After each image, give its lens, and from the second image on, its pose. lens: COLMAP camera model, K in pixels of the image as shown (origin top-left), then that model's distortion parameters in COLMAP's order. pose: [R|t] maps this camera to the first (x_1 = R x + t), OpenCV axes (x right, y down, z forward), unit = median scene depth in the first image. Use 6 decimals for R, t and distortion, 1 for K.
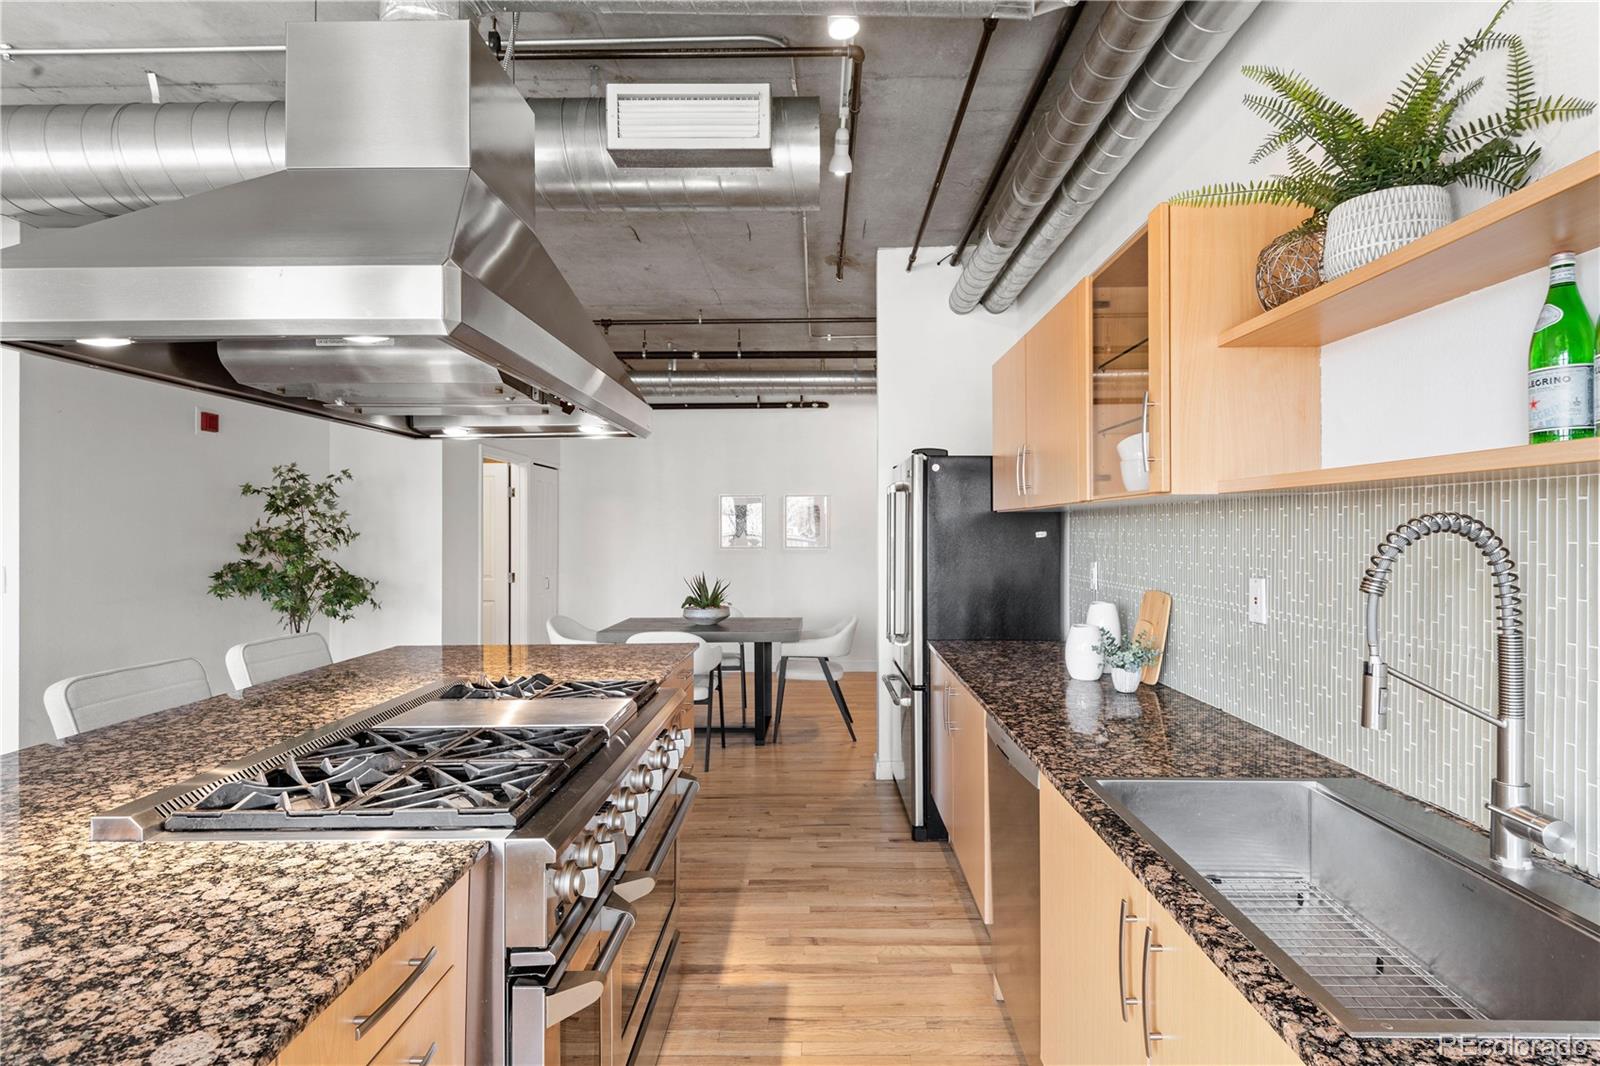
lens RADIAL K [[811.0, 0, 803.4], [0, 811.0, 529.6], [0, 0, 1]] dist [-0.003710, -0.001183]
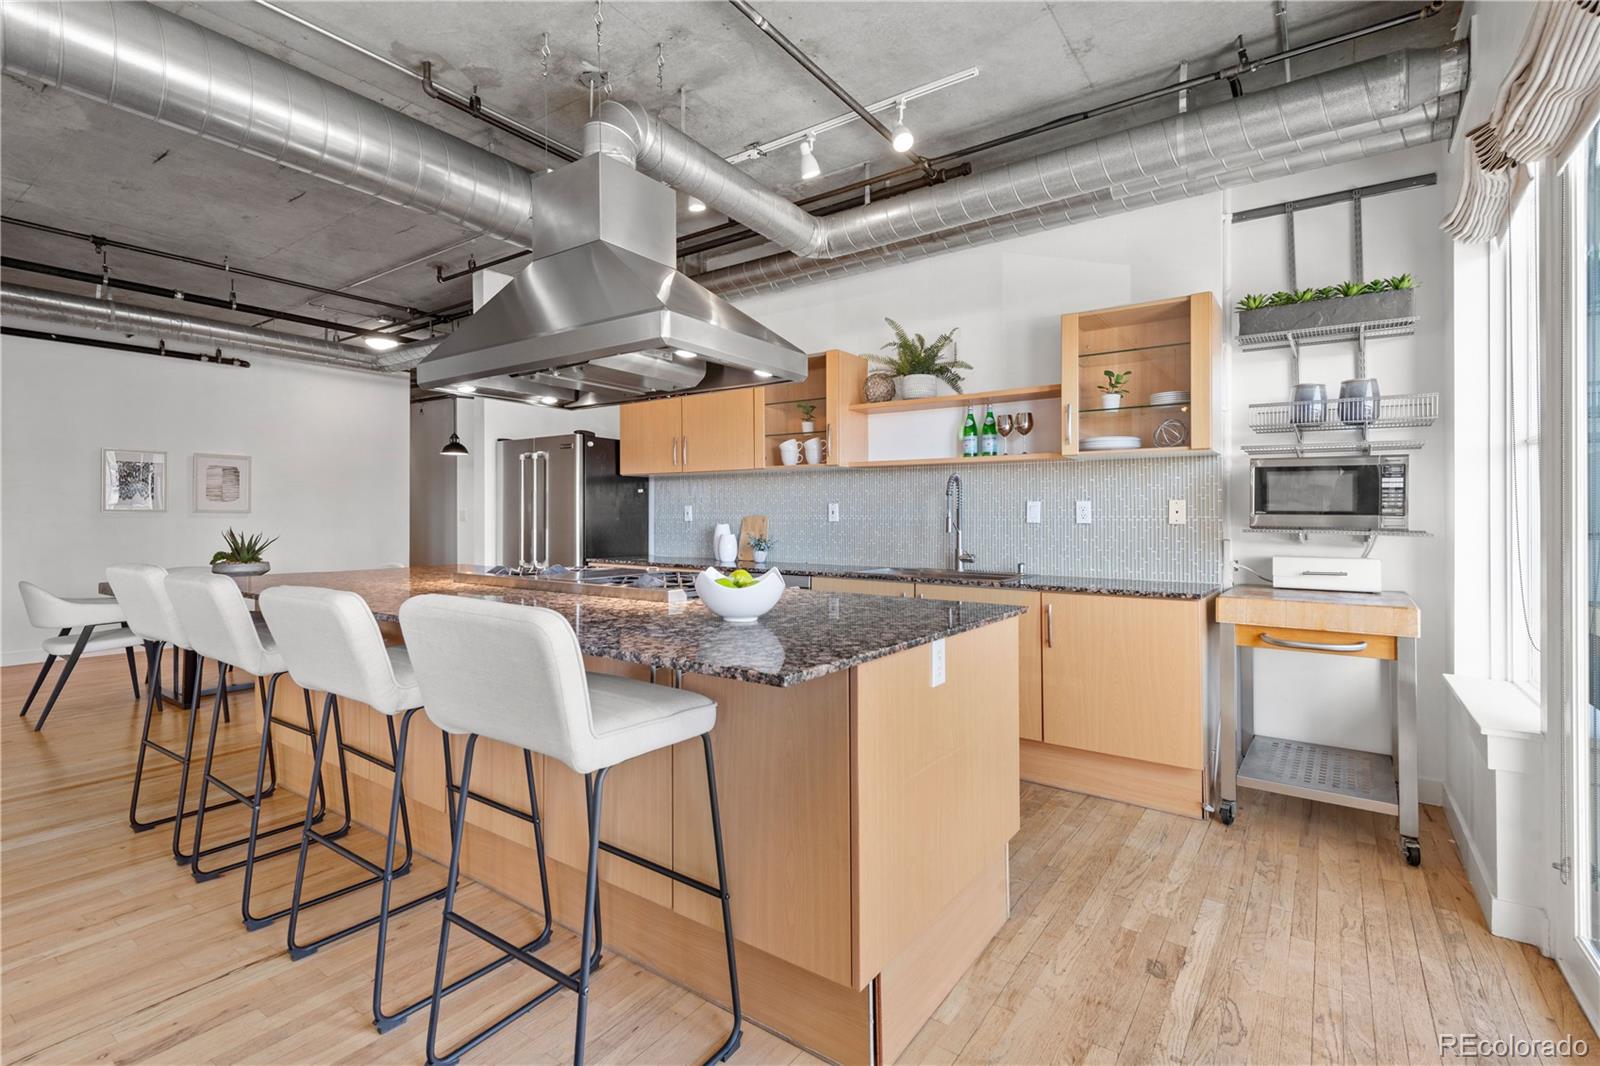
lens RADIAL K [[743.8, 0, 775.5], [0, 743.8, 507.9], [0, 0, 1]] dist [0.015158, -0.006829]
pose [[0.577832, 0.012849, 0.816055, -0.775128], [-0.006817, 0.999917, -0.010917, 0.056378], [-0.816127, 0.000745, 0.577872, -0.085198]]
